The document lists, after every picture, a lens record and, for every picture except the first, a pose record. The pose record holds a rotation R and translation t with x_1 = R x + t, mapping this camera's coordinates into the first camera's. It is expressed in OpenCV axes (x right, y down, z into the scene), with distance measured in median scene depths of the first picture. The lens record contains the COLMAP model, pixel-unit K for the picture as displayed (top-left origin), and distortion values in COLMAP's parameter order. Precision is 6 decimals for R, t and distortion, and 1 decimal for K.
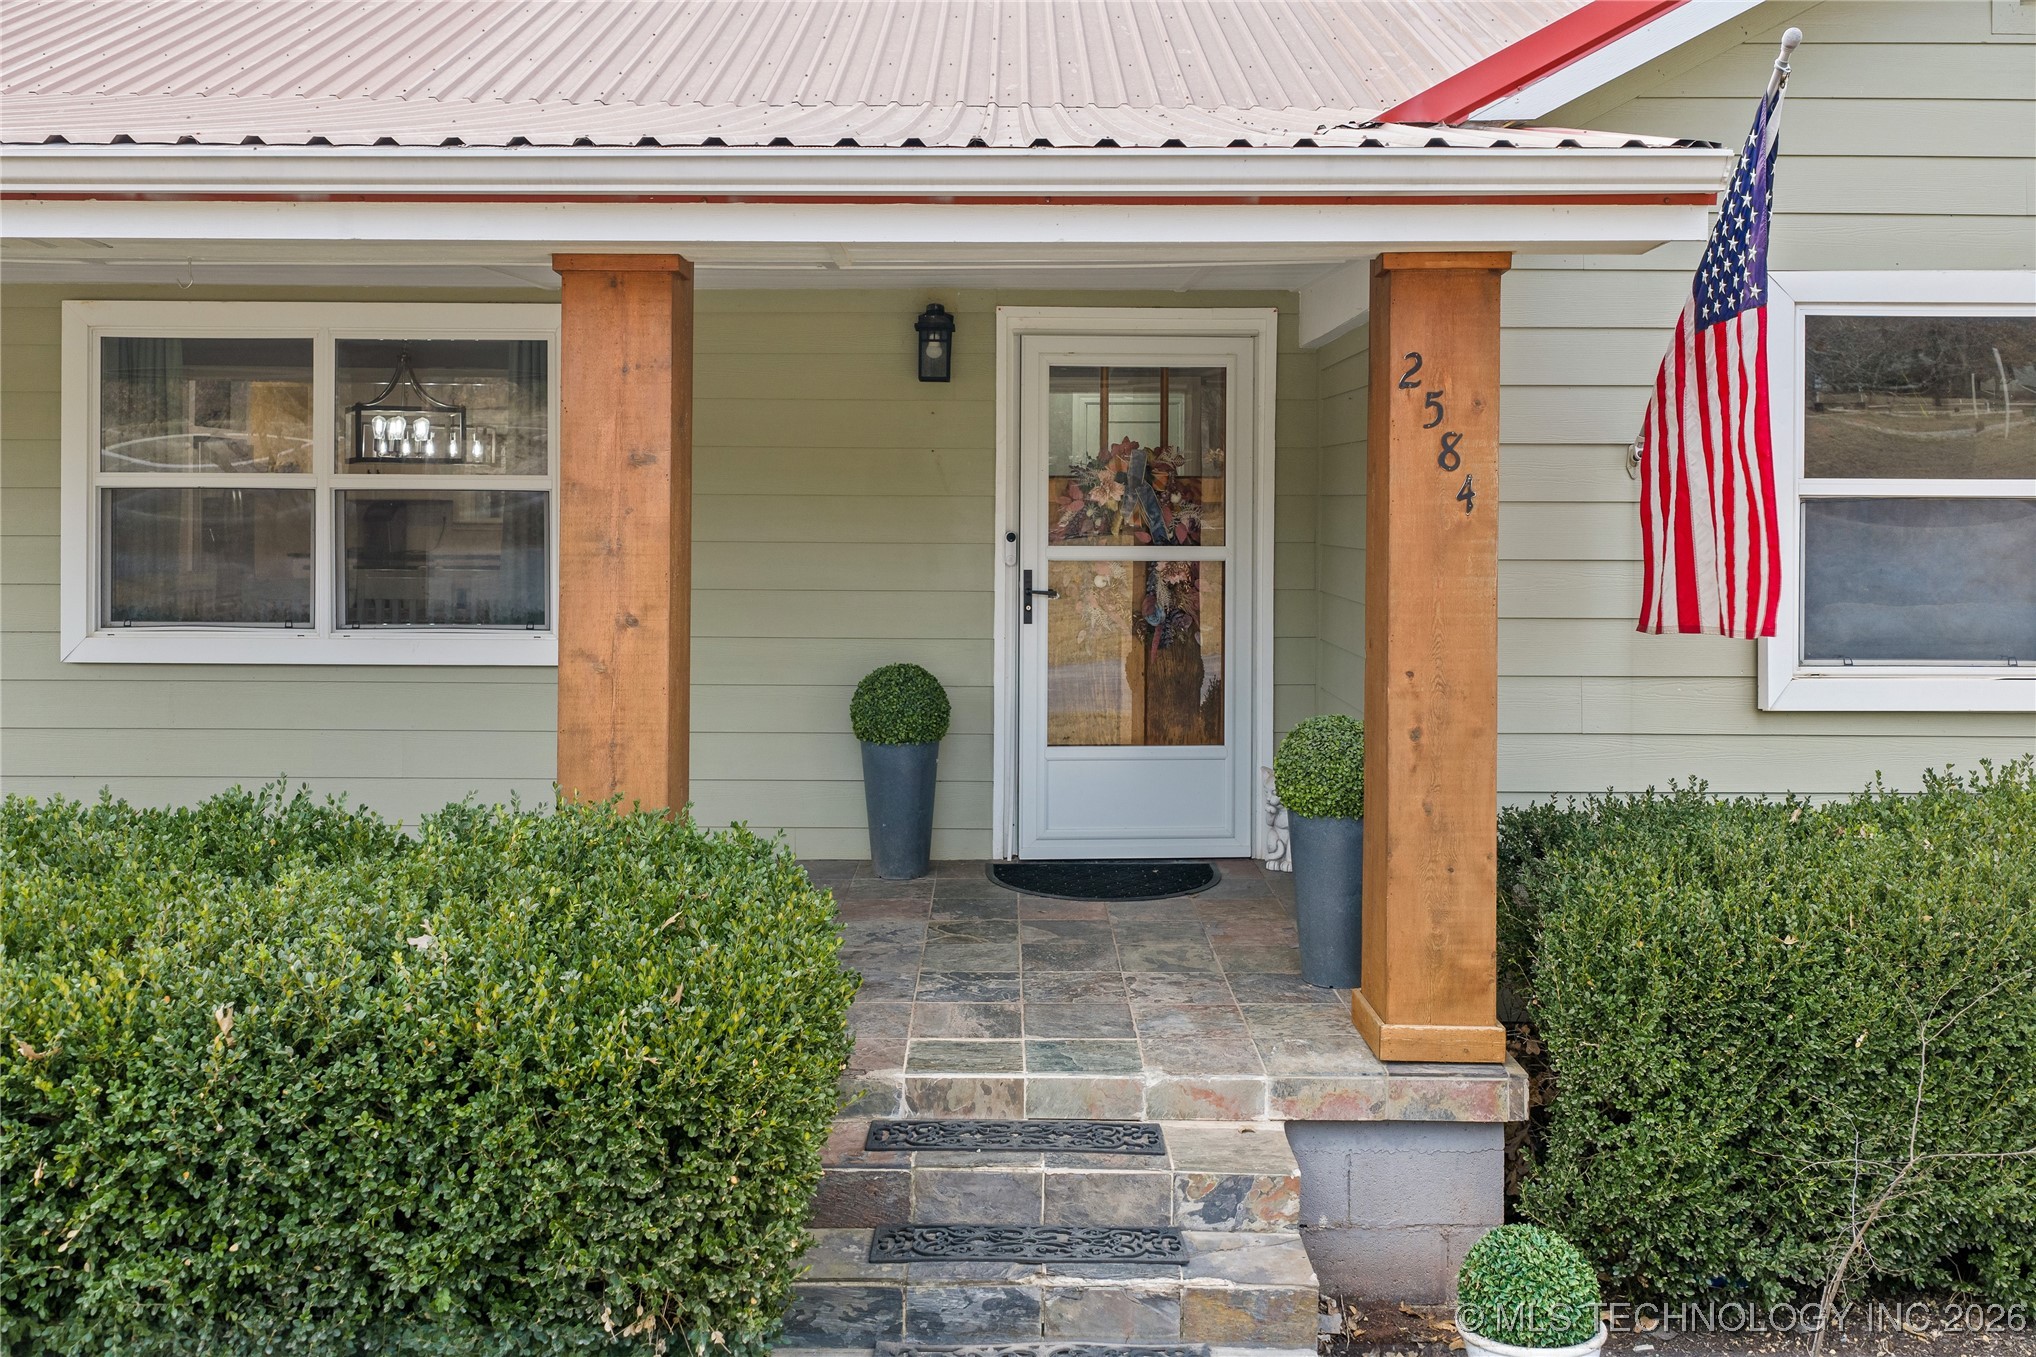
lens RADIAL K [[1617.8, 0, 1023.9], [0, 1617.8, 663.6], [0, 0, 1]] dist [0.025974, -0.006375]
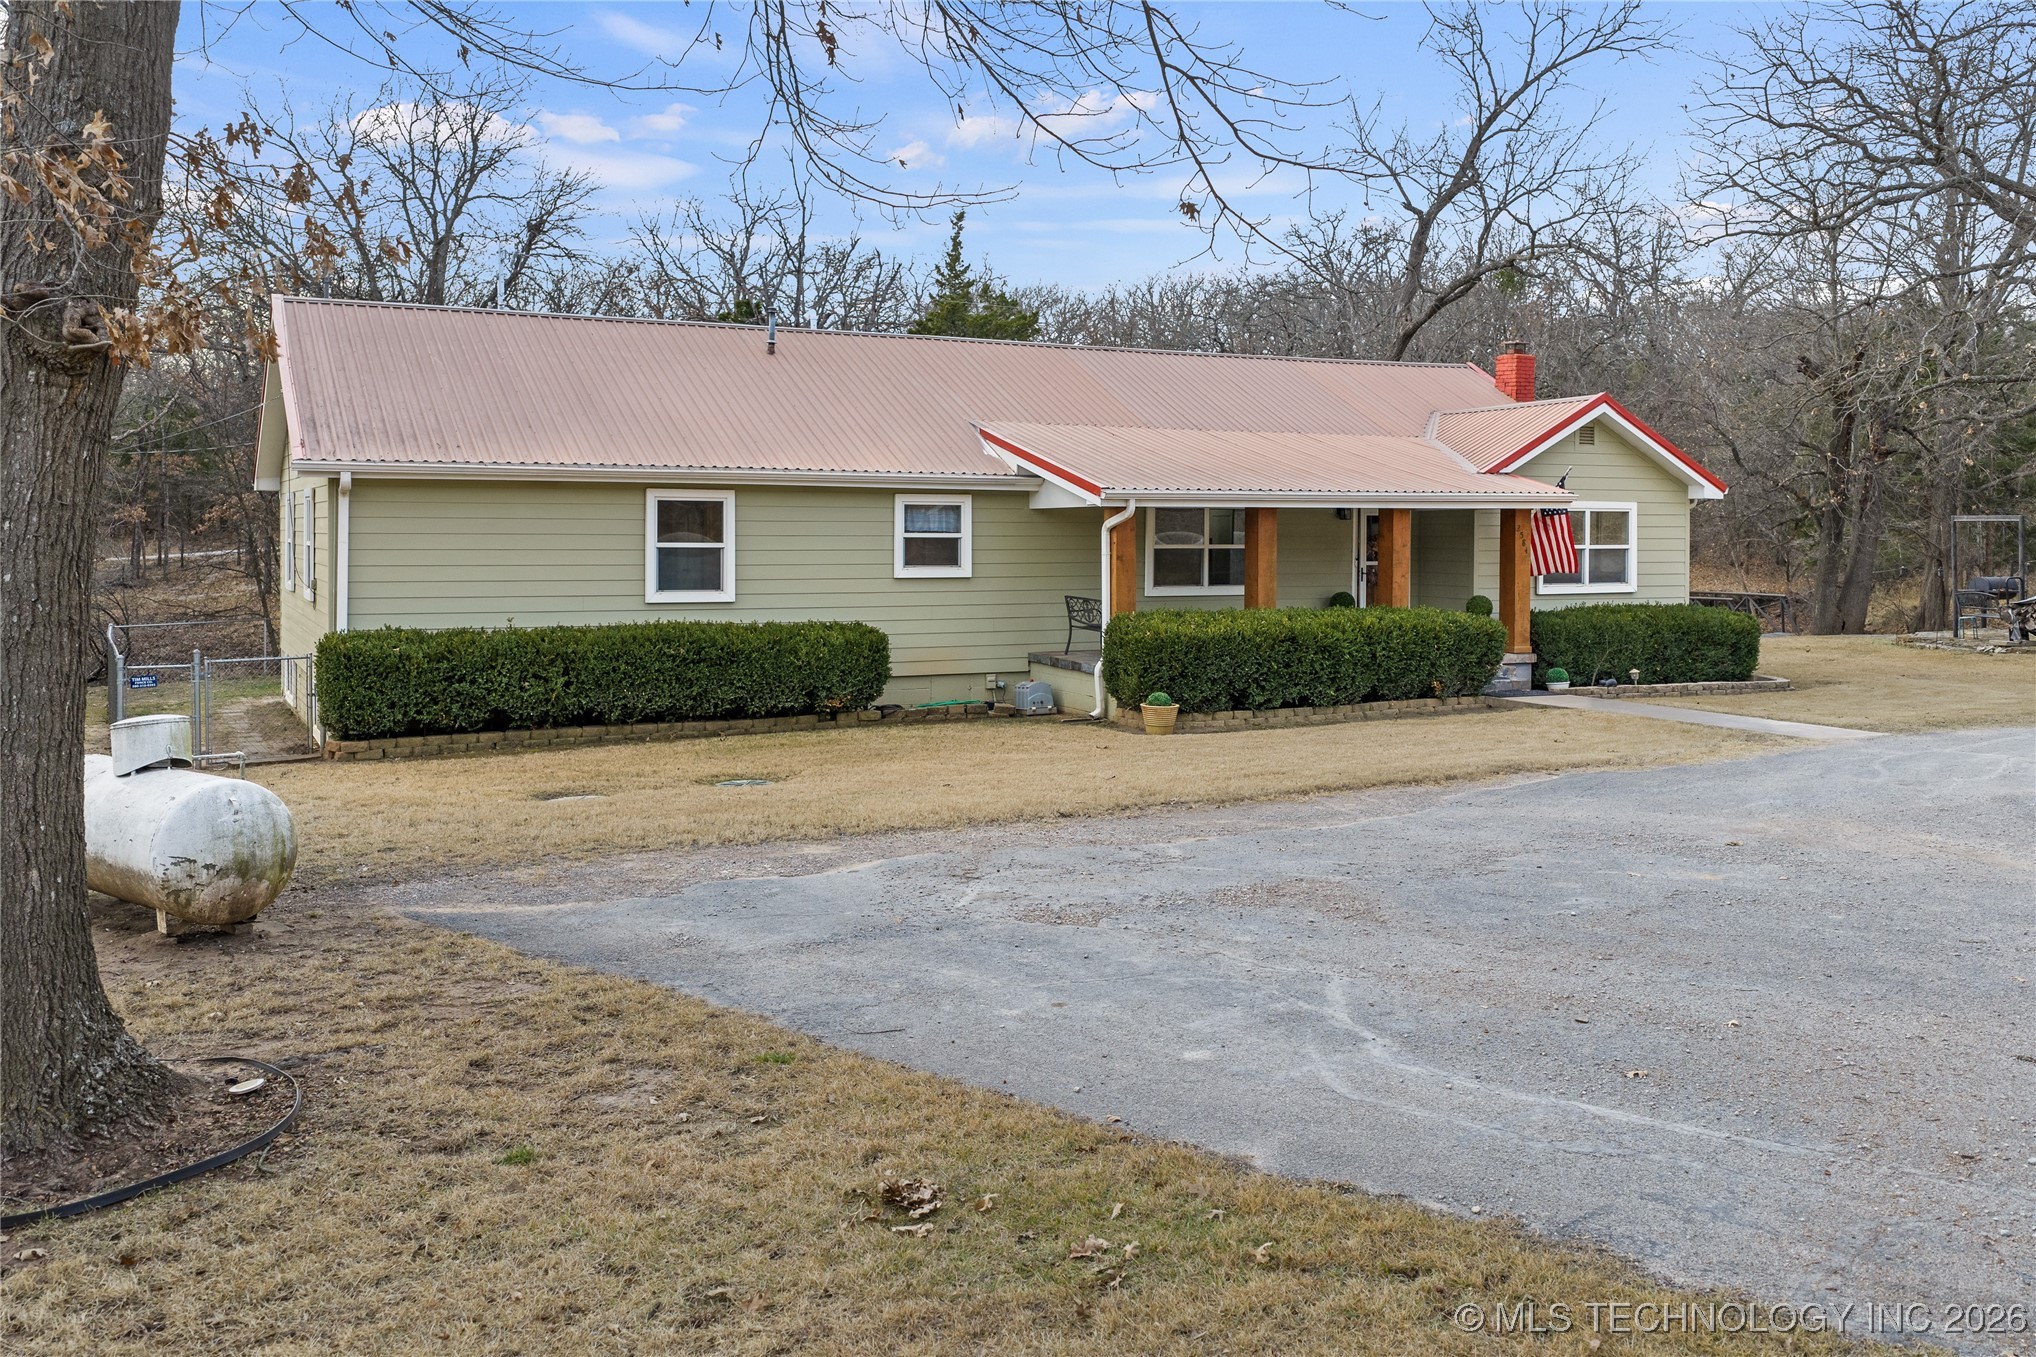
lens RADIAL K [[1617.8, 0, 1023.9], [0, 1617.8, 663.6], [0, 0, 1]] dist [0.025974, -0.006375]
pose [[0.913972, -0.036268, 0.404153, -2.835138], [0.040787, 0.999165, -0.002575, 0.181786], [-0.403722, 0.018838, 0.914688, -2.704975]]
